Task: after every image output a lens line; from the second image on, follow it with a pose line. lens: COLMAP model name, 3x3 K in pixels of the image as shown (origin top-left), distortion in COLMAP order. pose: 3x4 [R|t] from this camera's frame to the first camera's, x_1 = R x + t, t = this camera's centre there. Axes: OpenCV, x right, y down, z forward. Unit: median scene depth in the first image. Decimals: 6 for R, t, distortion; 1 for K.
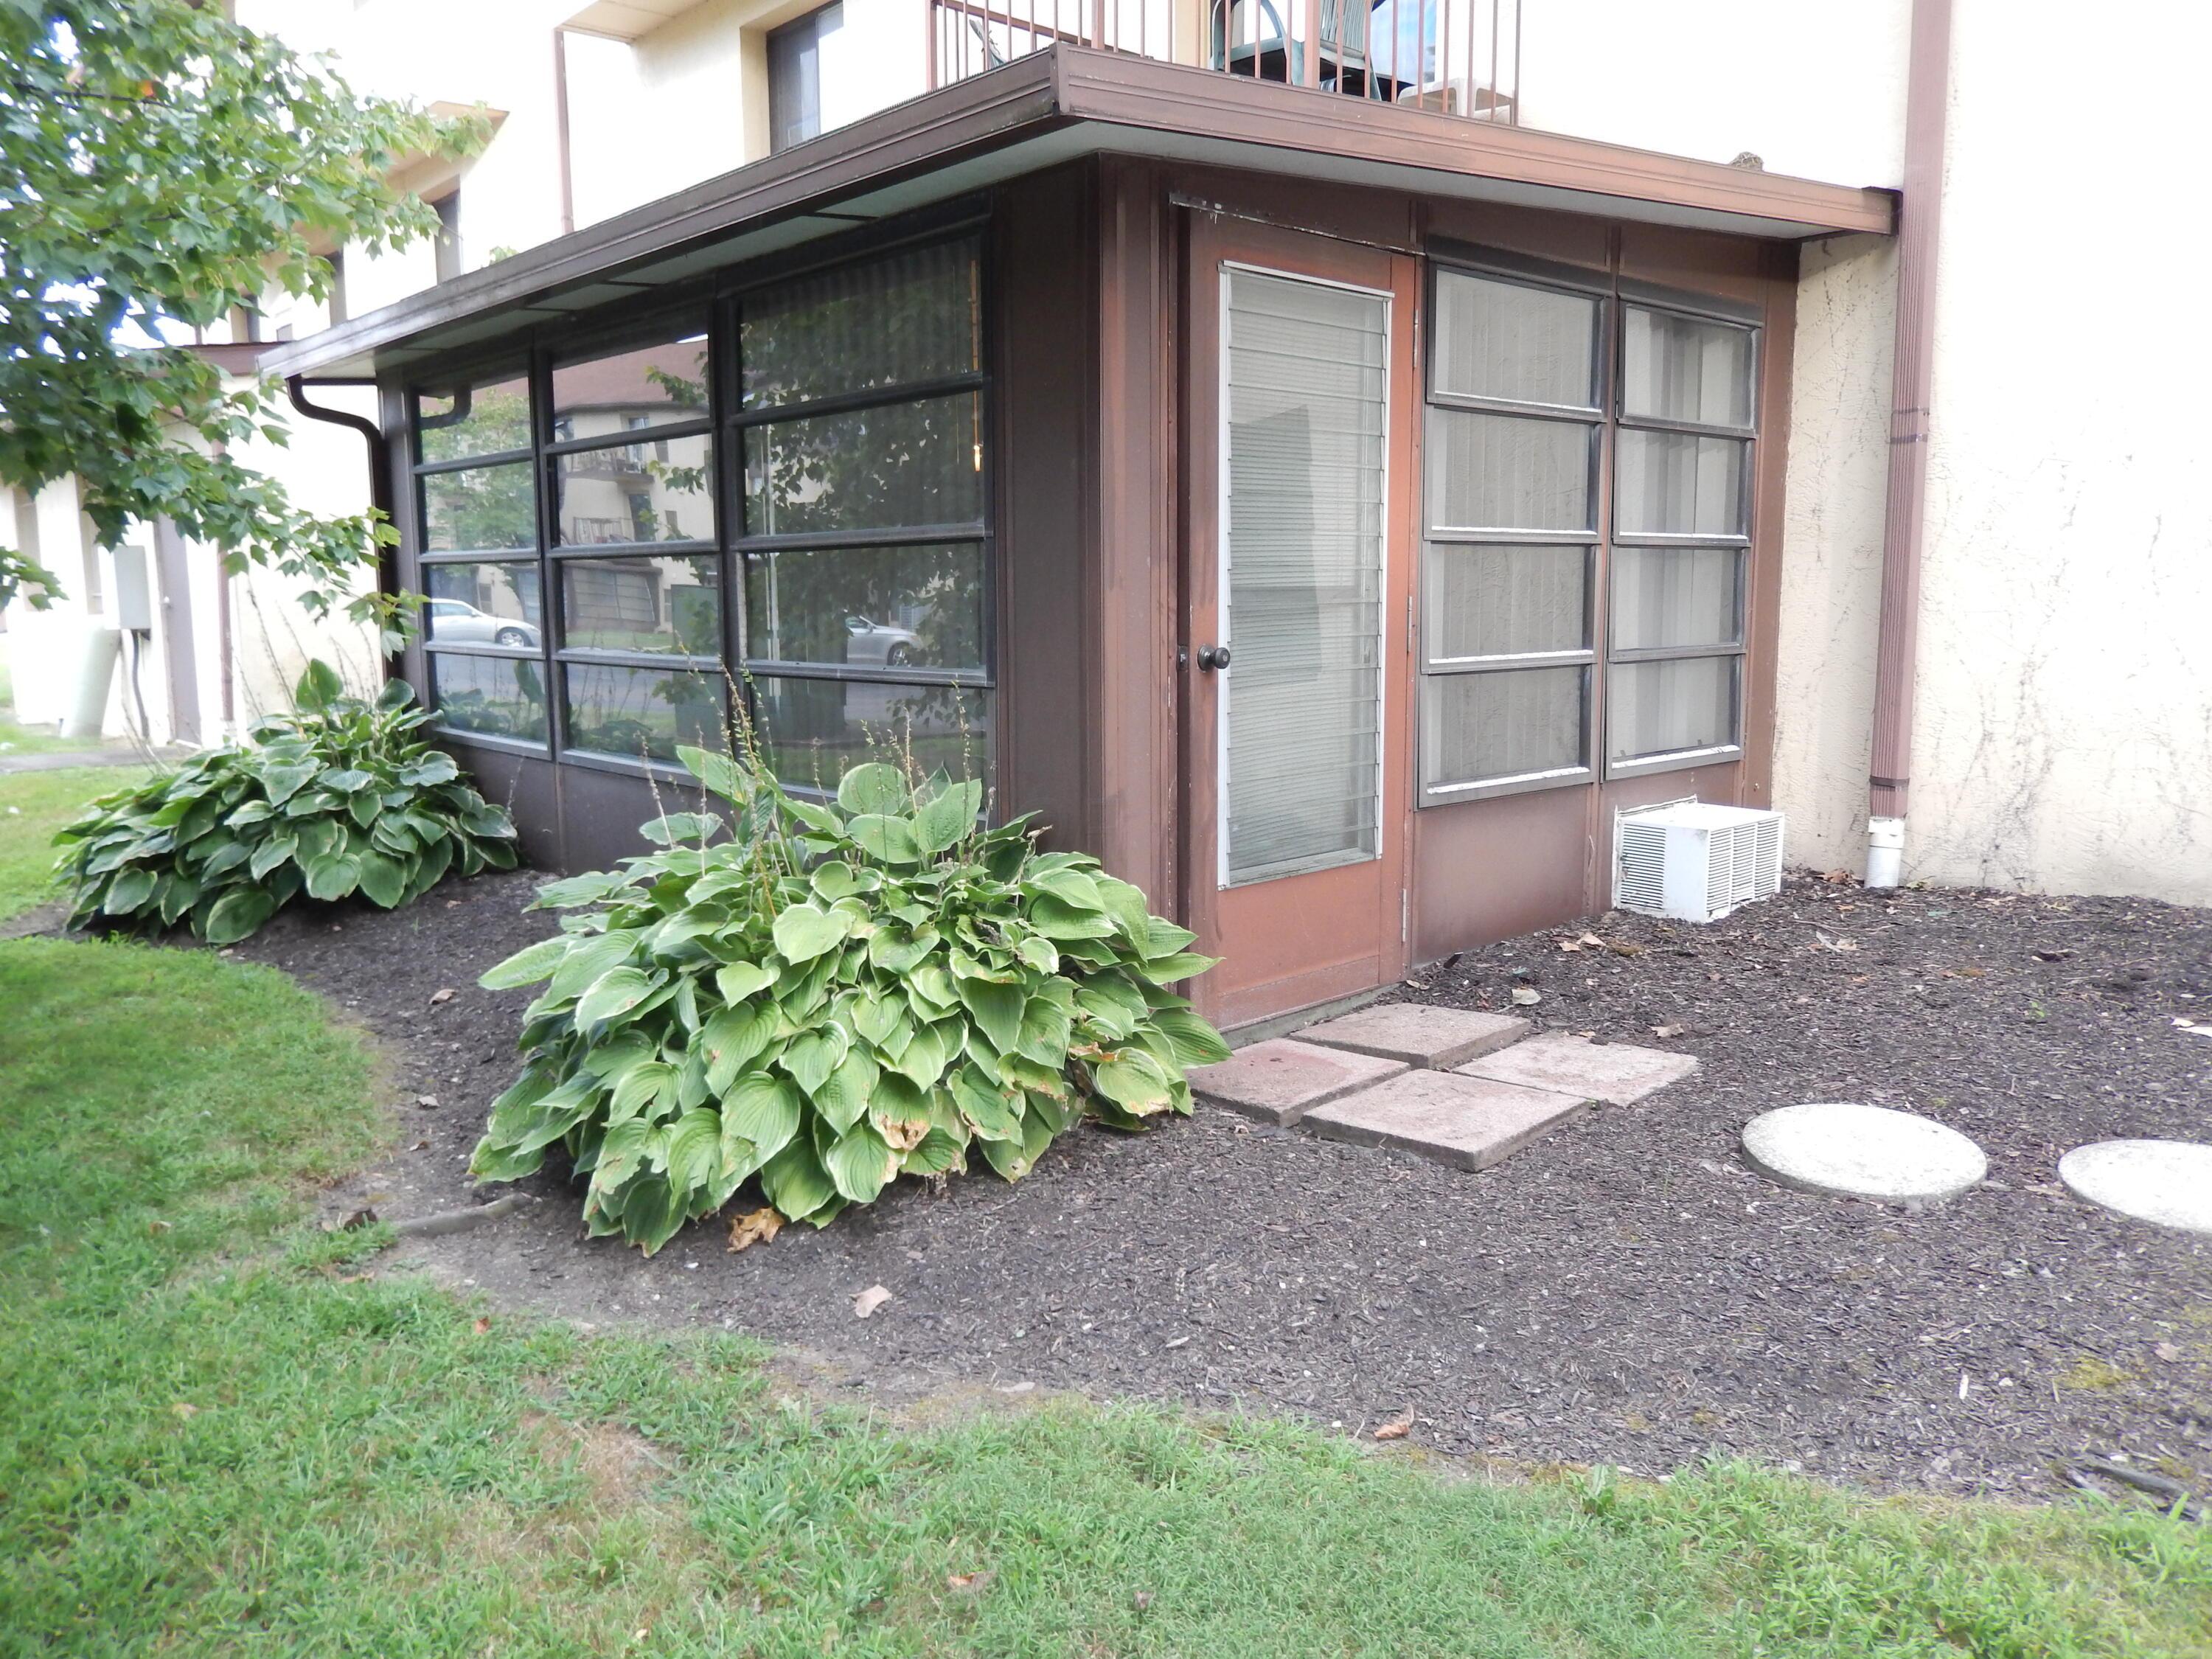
lens RADIAL K [[1663.1, 0, 1106.0], [0, 1663.1, 829.5], [0, 0, 1]] dist [0.001249, 0.000653]
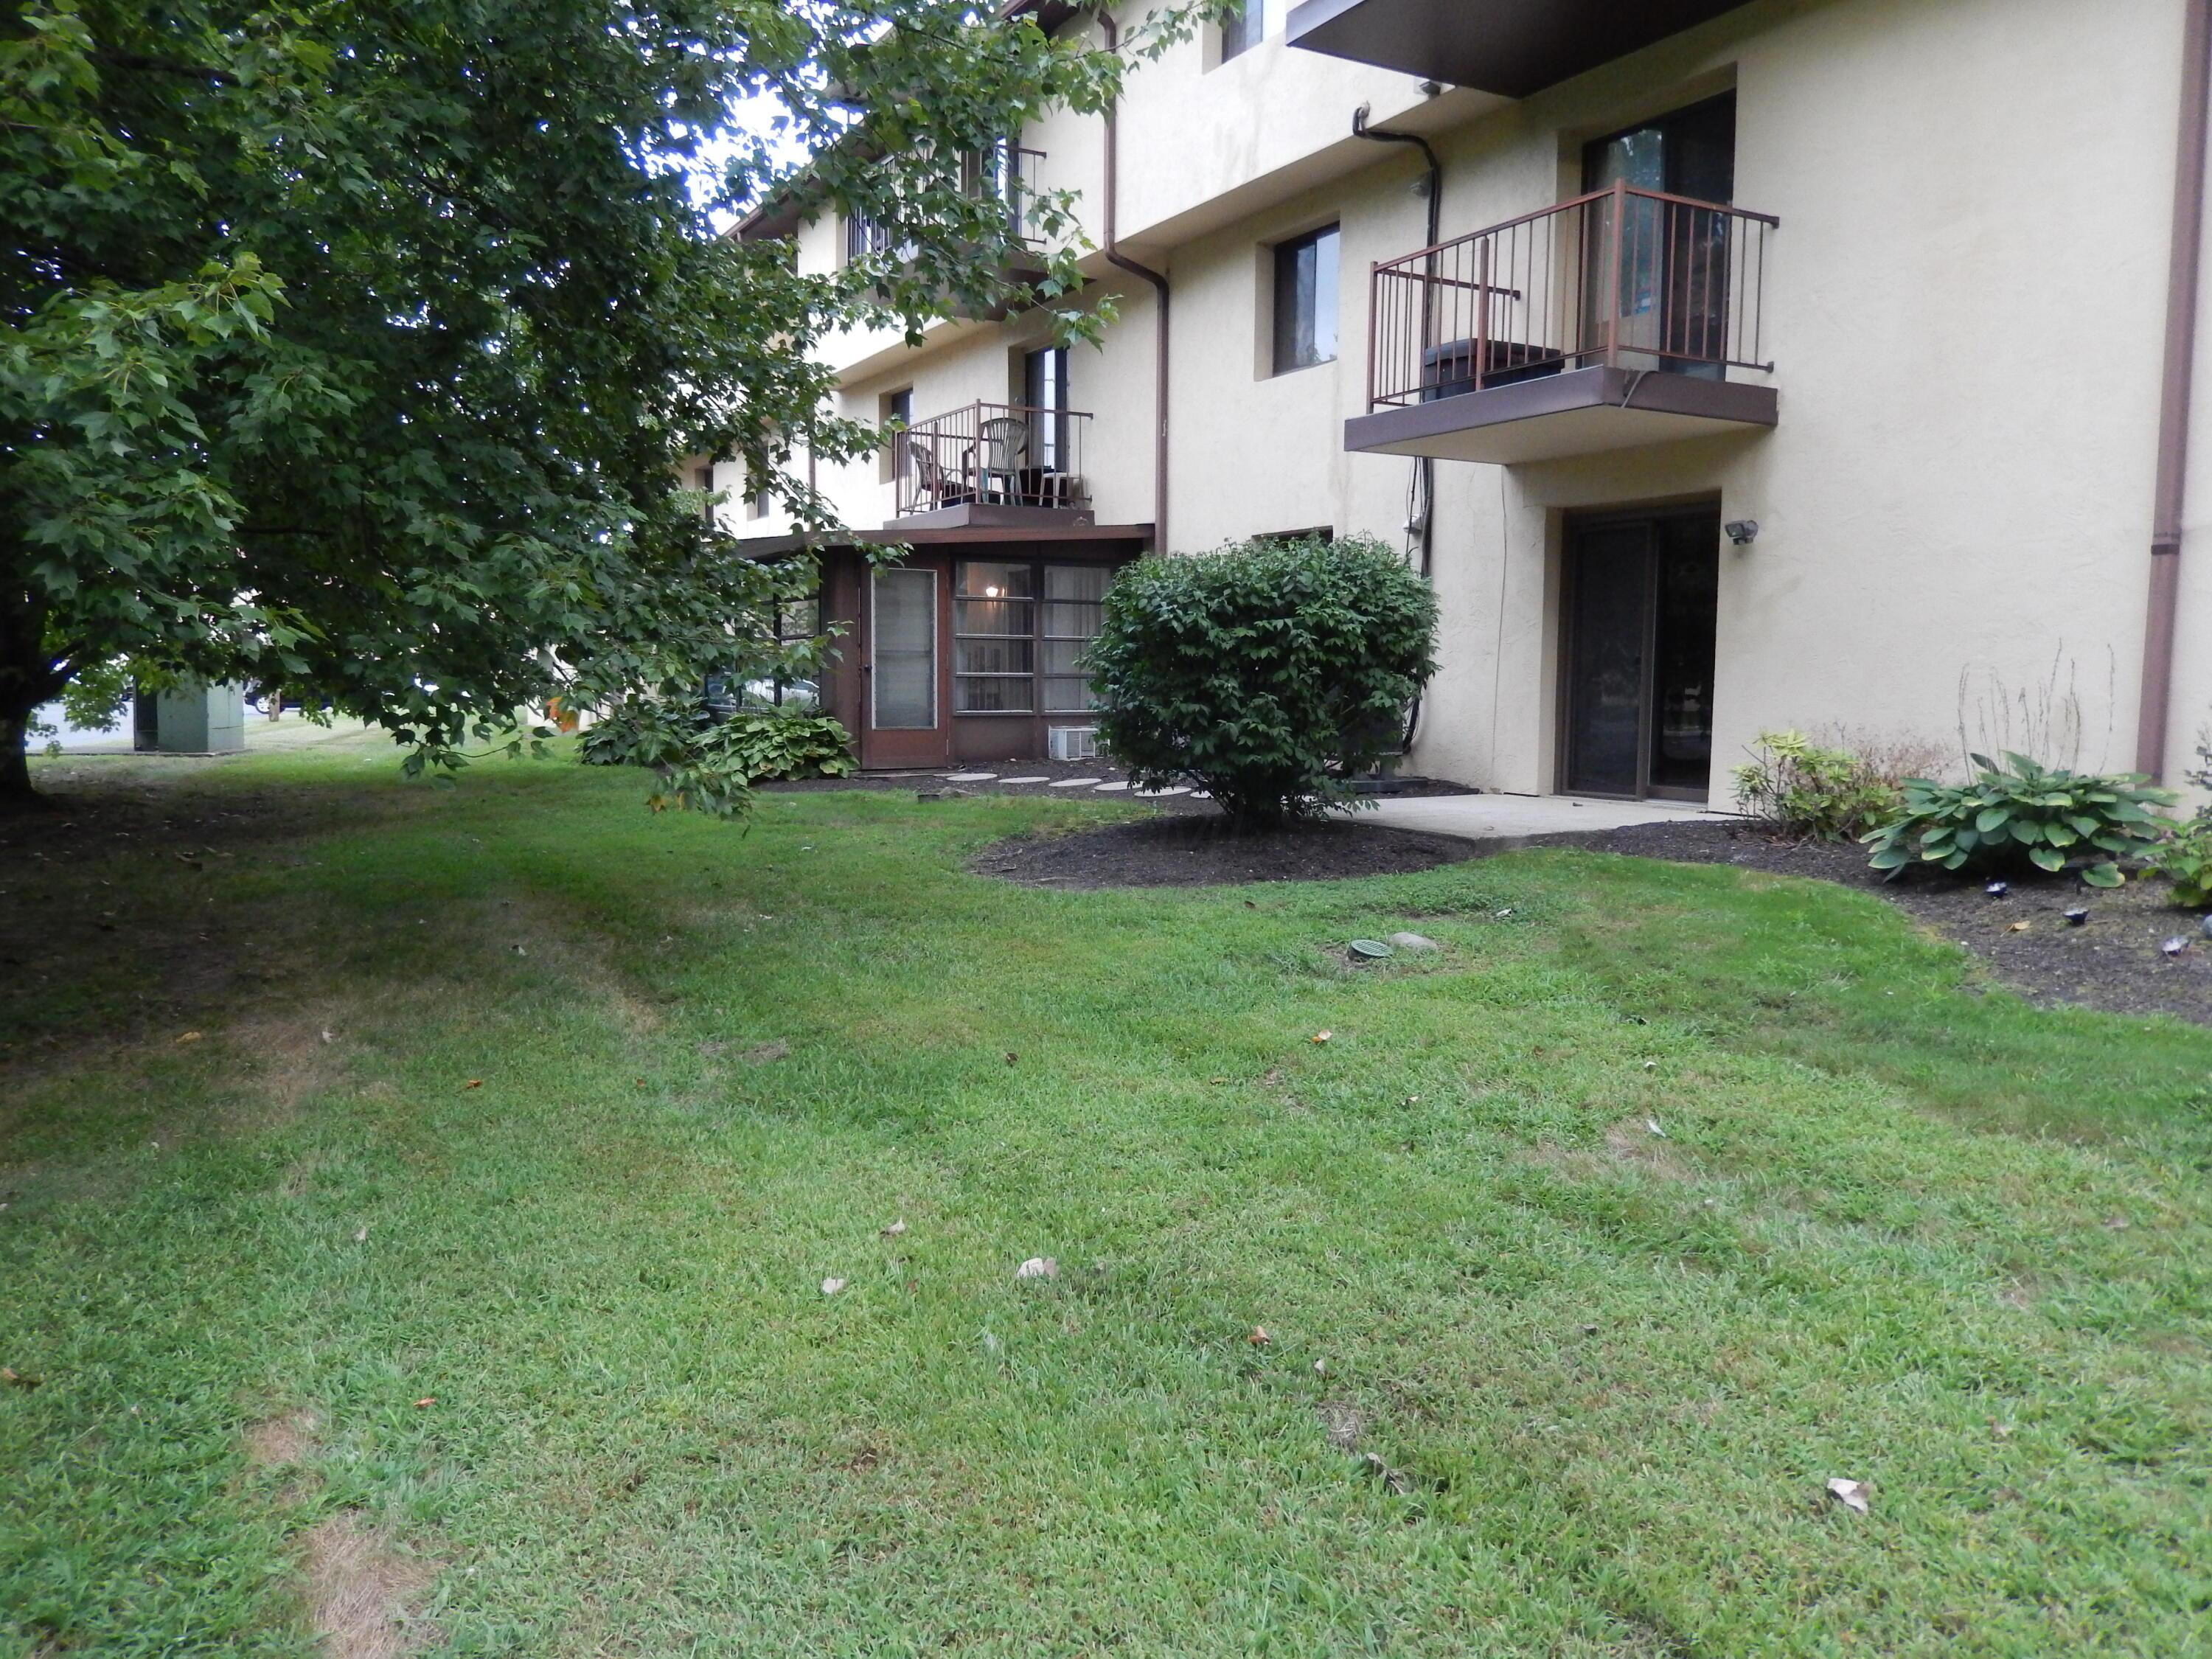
lens RADIAL K [[1663.1, 0, 1106.0], [0, 1663.1, 829.5], [0, 0, 1]] dist [0.001249, 0.000653]
pose [[0.976365, 0.036668, -0.212994, 1.575379], [-0.048498, 0.997541, -0.050586, 0.483772], [0.210615, 0.059720, 0.975743, -2.873762]]
